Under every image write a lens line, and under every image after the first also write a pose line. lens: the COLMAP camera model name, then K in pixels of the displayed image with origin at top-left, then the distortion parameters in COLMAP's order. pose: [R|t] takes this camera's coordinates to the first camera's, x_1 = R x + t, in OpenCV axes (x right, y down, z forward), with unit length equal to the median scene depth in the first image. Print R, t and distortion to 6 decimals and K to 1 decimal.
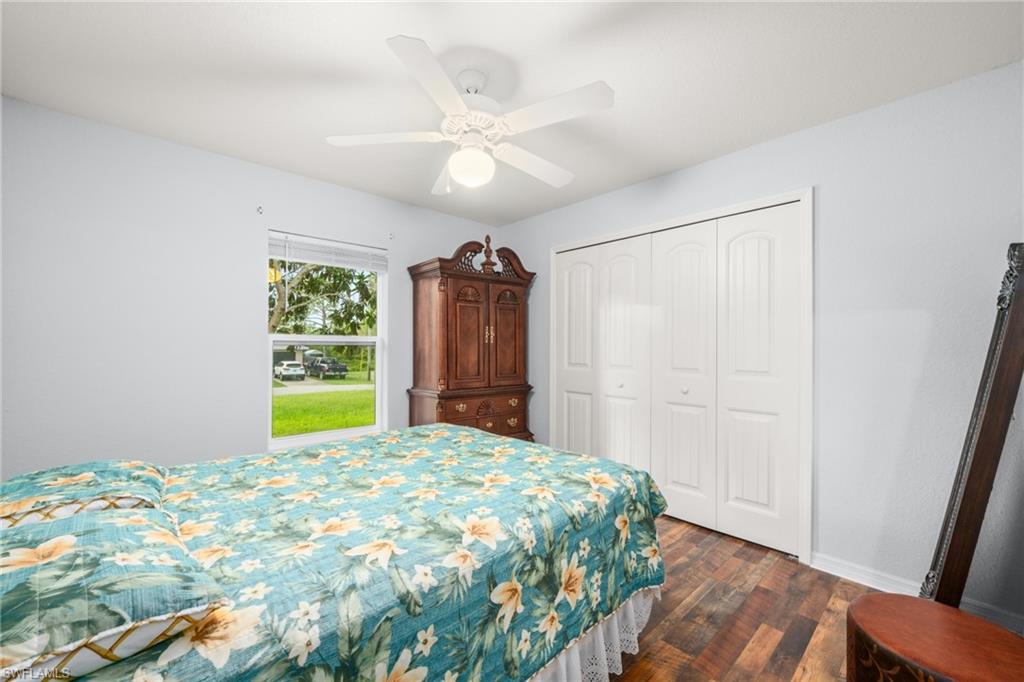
lens RADIAL K [[404.1, 0, 509.0], [0, 404.1, 345.1], [0, 0, 1]] dist [-0.001452, -0.000209]
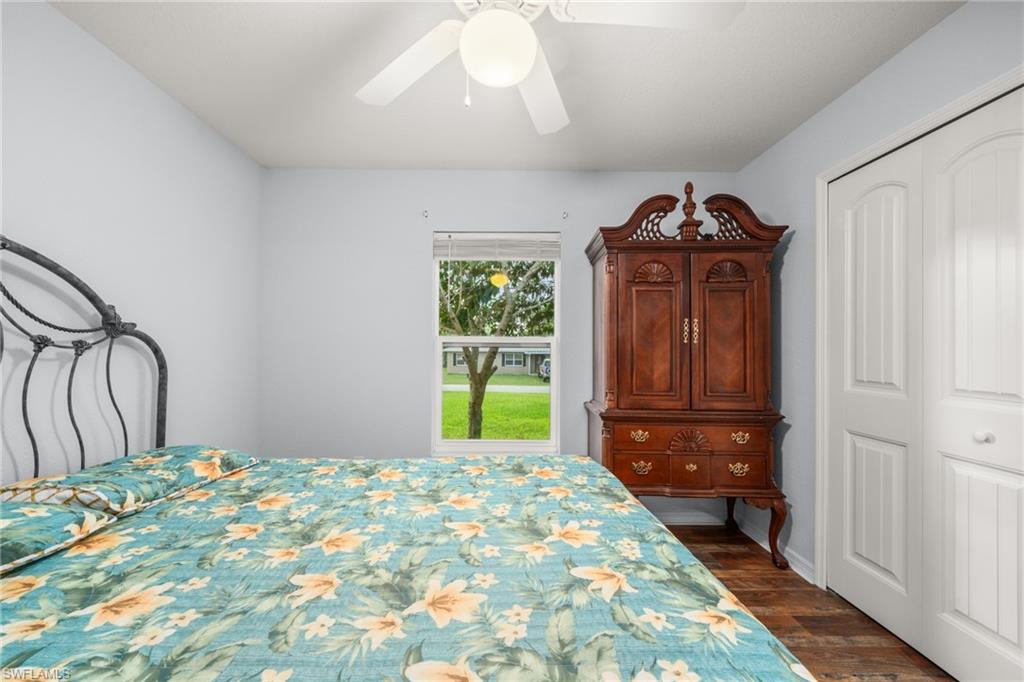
lens RADIAL K [[404.1, 0, 509.0], [0, 404.1, 345.1], [0, 0, 1]] dist [-0.001452, -0.000209]
pose [[0.742224, -0.004545, -0.670137, 0.179238], [-0.001363, 0.999965, -0.008291, 0.003636], [0.670151, 0.007067, 0.742191, 0.317492]]
